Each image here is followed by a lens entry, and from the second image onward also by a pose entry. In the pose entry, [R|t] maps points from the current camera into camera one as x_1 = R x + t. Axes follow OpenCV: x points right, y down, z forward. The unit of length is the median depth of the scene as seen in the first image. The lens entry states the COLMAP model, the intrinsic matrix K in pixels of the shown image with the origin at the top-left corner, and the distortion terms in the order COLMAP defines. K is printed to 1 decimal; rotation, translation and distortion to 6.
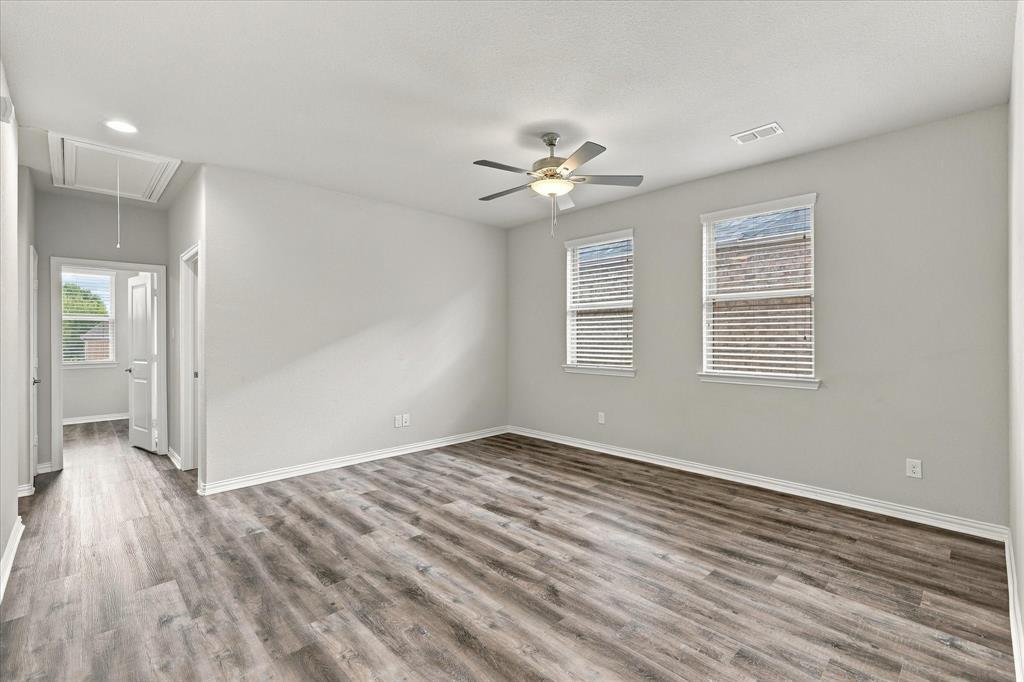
lens RADIAL K [[451.9, 0, 513.5], [0, 451.9, 337.1], [0, 0, 1]] dist [0.011666, 0.000149]
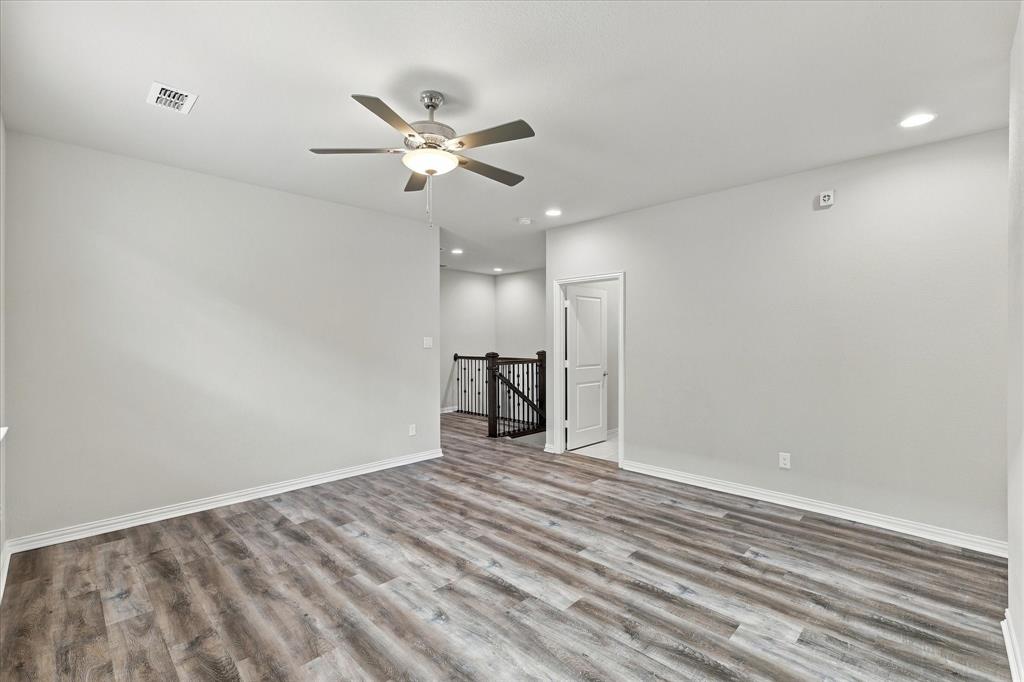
lens RADIAL K [[448.6, 0, 513.1], [0, 448.6, 341.0], [0, 0, 1]] dist [0.010112, 0.000488]
pose [[-0.999571, 0.004553, -0.028948, -0.034117], [0.004545, 0.999990, 0.000330, -0.028461], [0.028949, 0.000199, -0.999581, 1.956325]]
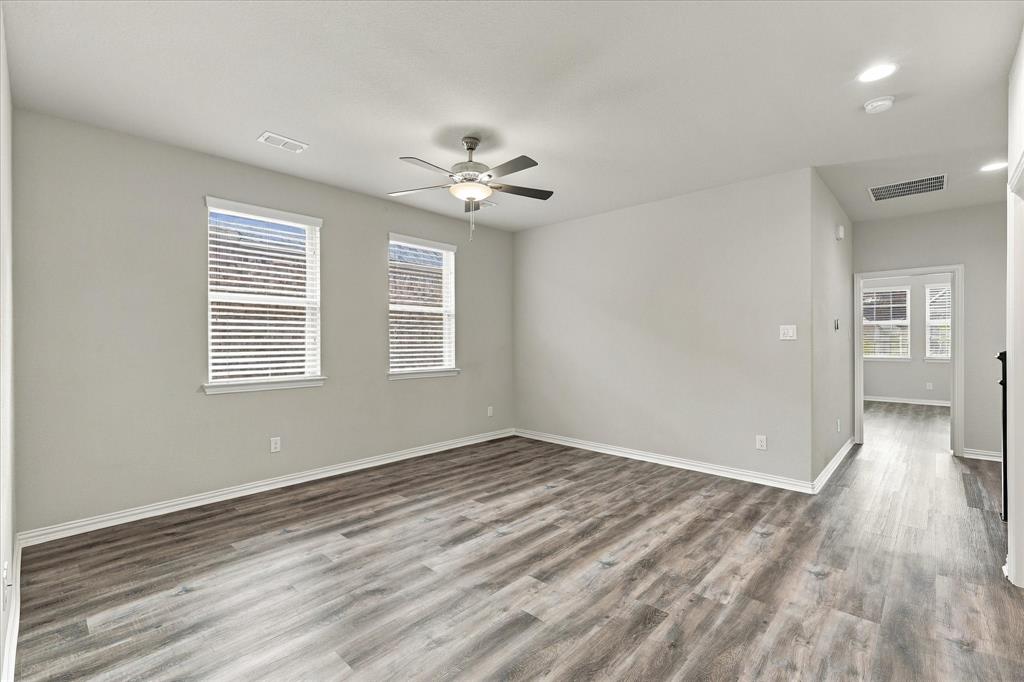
lens RADIAL K [[448.6, 0, 513.1], [0, 448.6, 341.0], [0, 0, 1]] dist [0.010112, 0.000488]
pose [[-0.053631, 0.005077, 0.998548, -1.014564], [0.000909, 0.999987, -0.005035, 0.007943], [-0.998560, 0.000638, -0.053635, 1.063010]]
